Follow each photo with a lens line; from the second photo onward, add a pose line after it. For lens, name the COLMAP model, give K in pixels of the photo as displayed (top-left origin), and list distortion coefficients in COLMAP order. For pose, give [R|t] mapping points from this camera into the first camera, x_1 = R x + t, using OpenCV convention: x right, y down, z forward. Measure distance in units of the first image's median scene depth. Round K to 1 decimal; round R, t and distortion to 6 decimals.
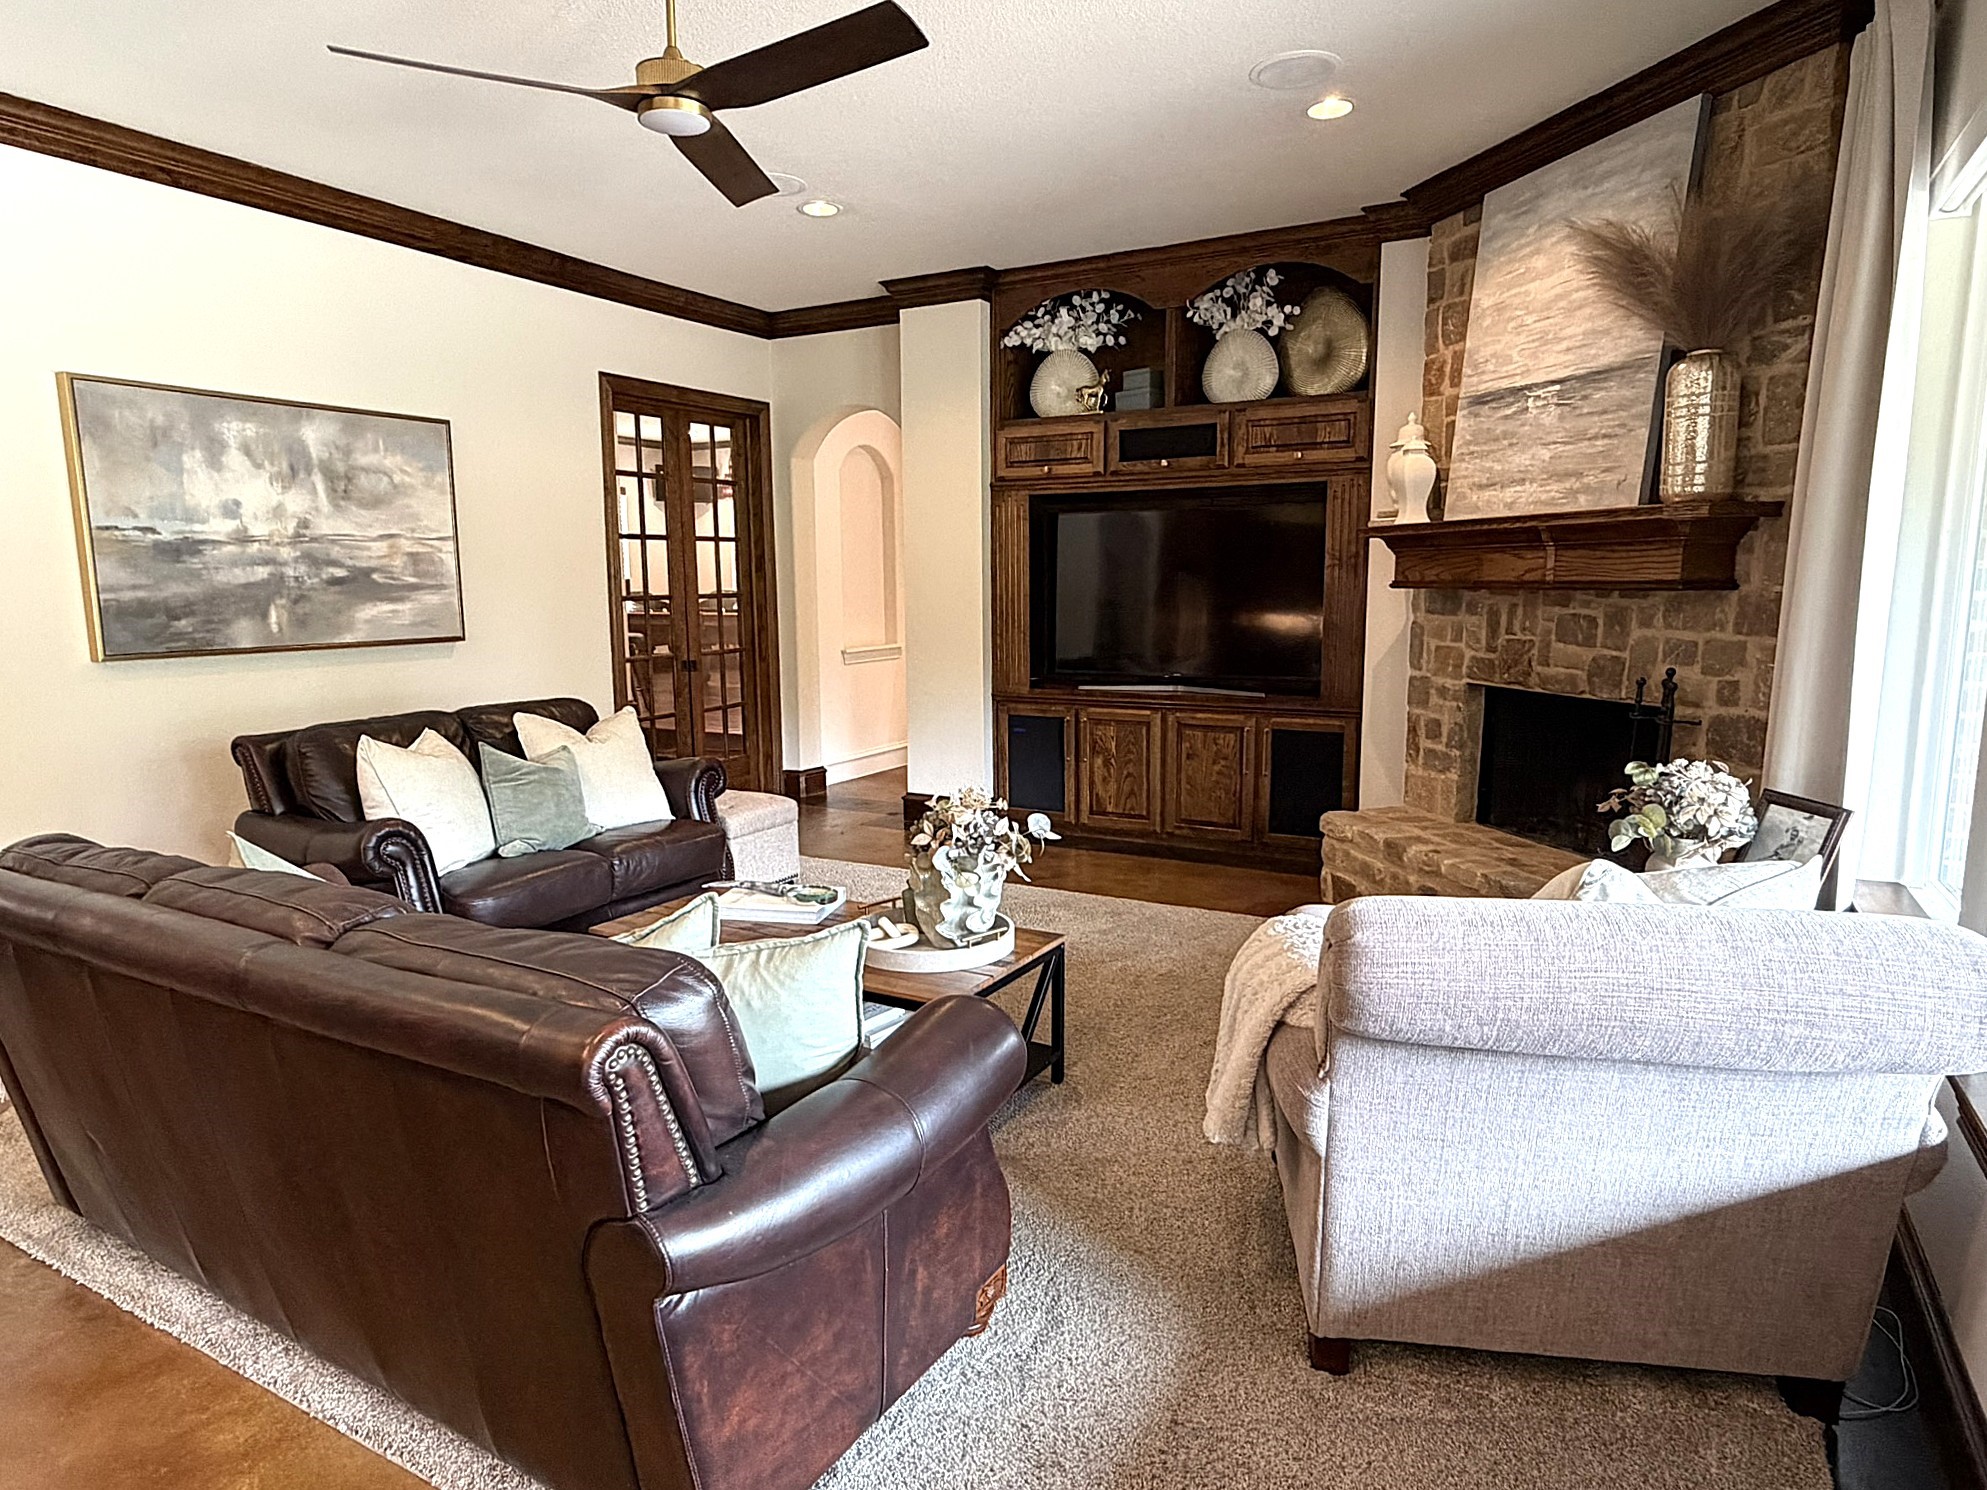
lens RADIAL K [[1170.2, 0, 990.6], [0, 1170.2, 732.3], [0, 0, 1]] dist [0.003107, -0.004679]
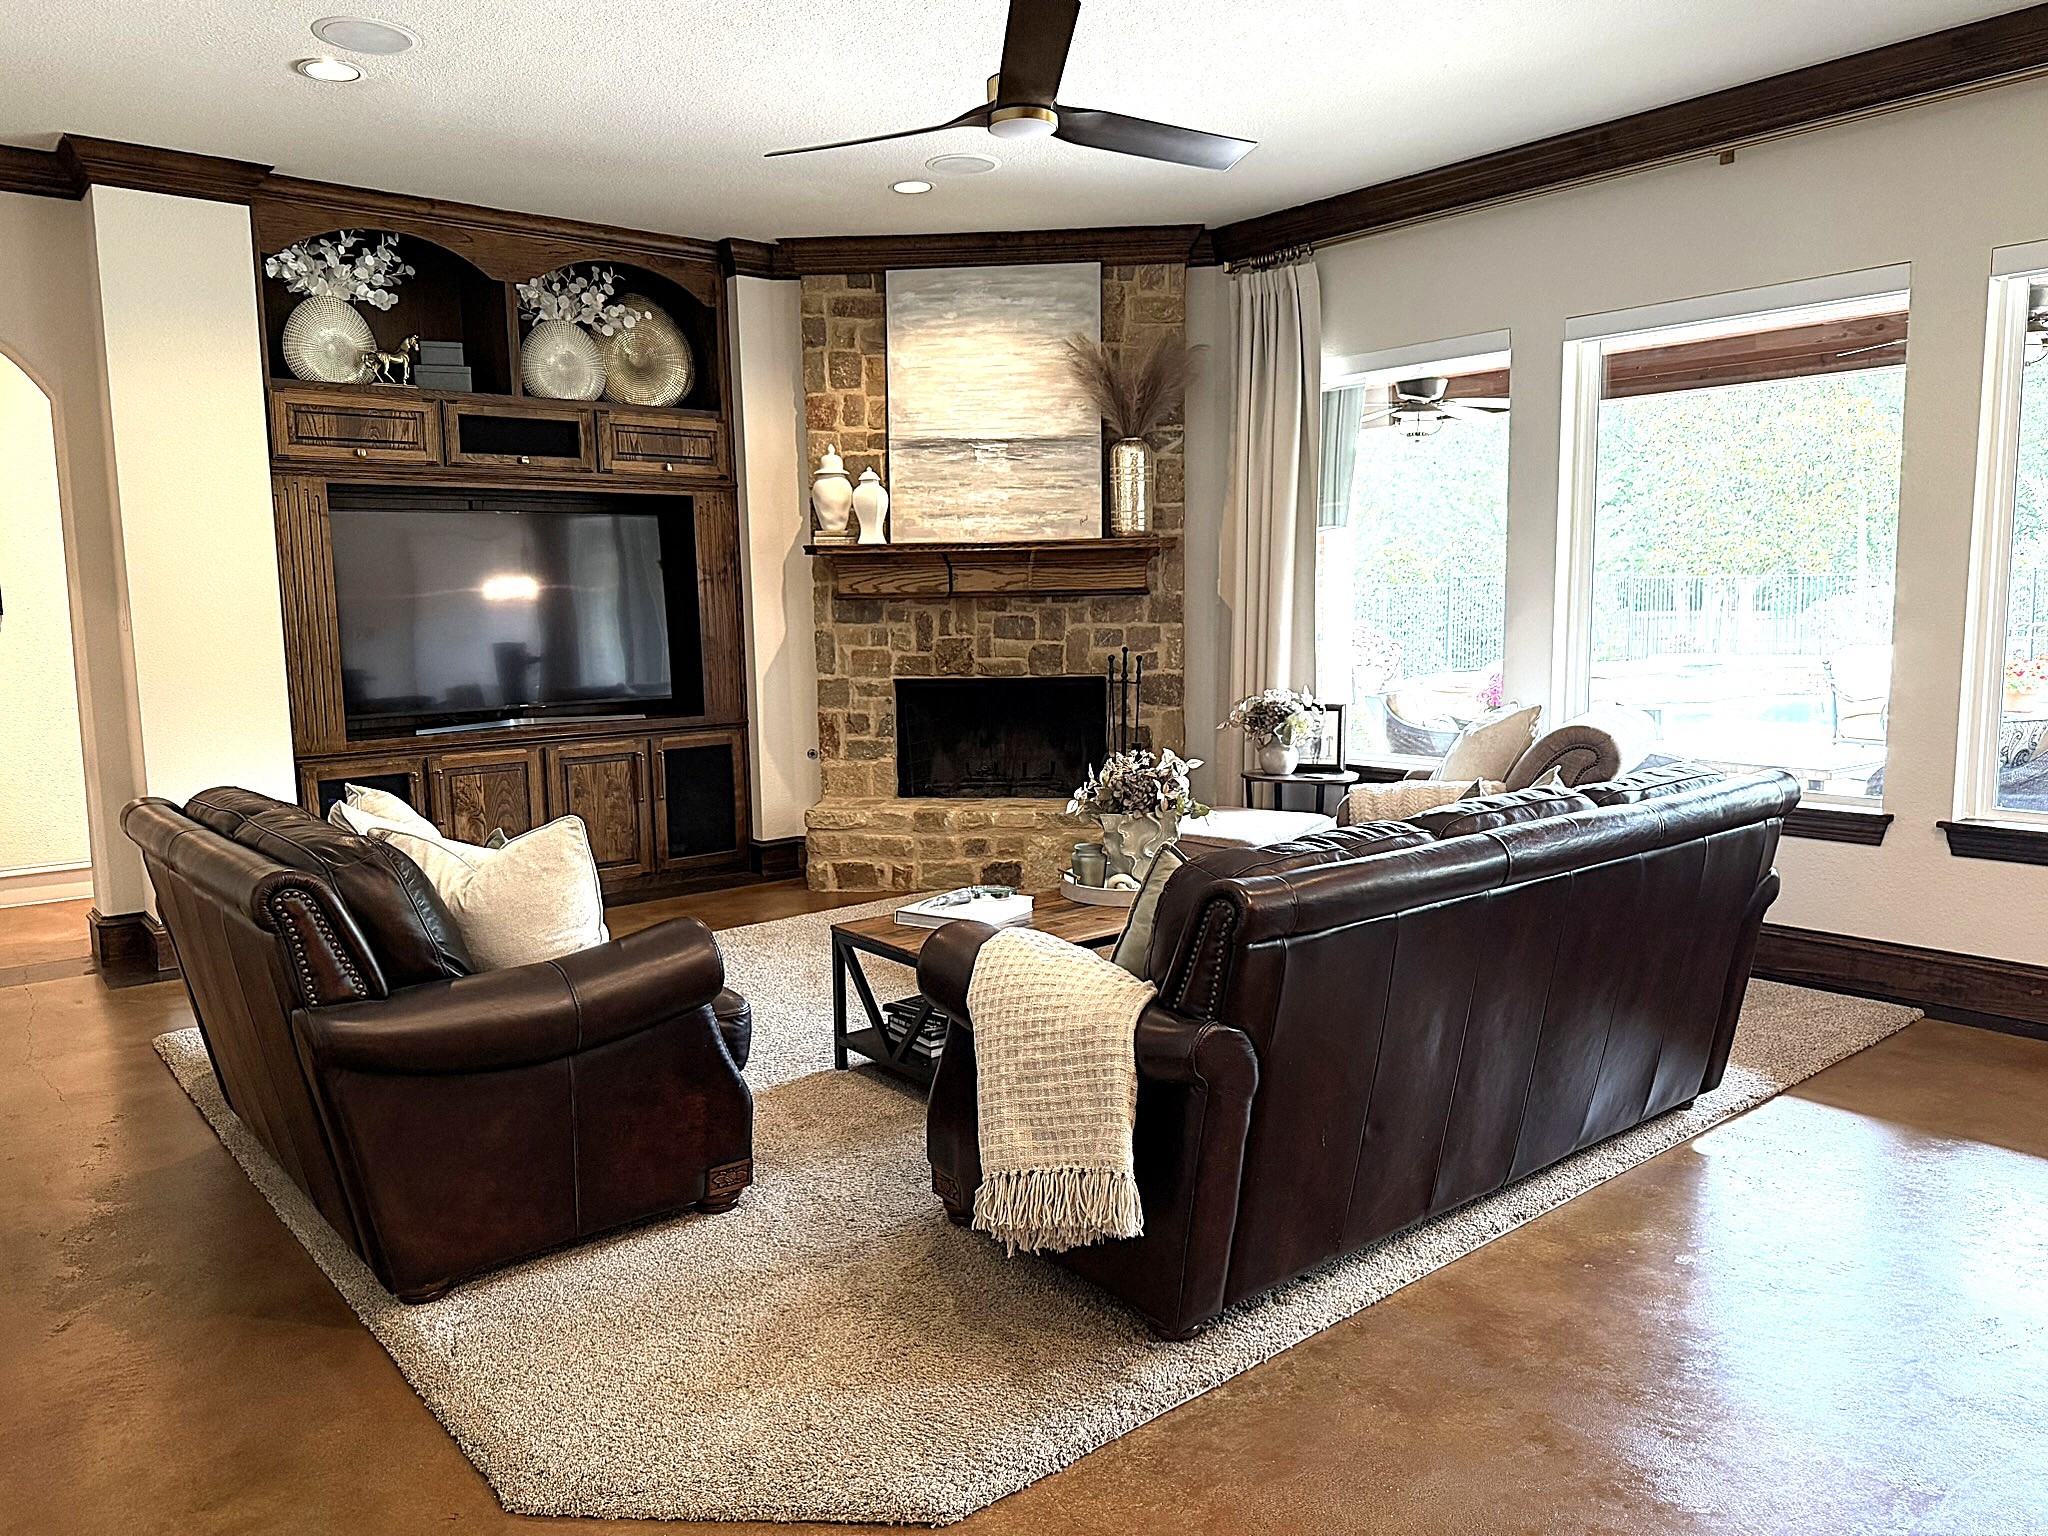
lens RADIAL K [[1446.7, 0, 1032.0], [0, 1446.7, 788.6], [0, 0, 1]] dist [0.006636, -0.007831]
pose [[0.350663, -0.122954, 0.928395, -0.976588], [0.134839, 0.987643, 0.079871, -0.033040], [-0.926744, 0.097176, 0.362909, 0.374039]]
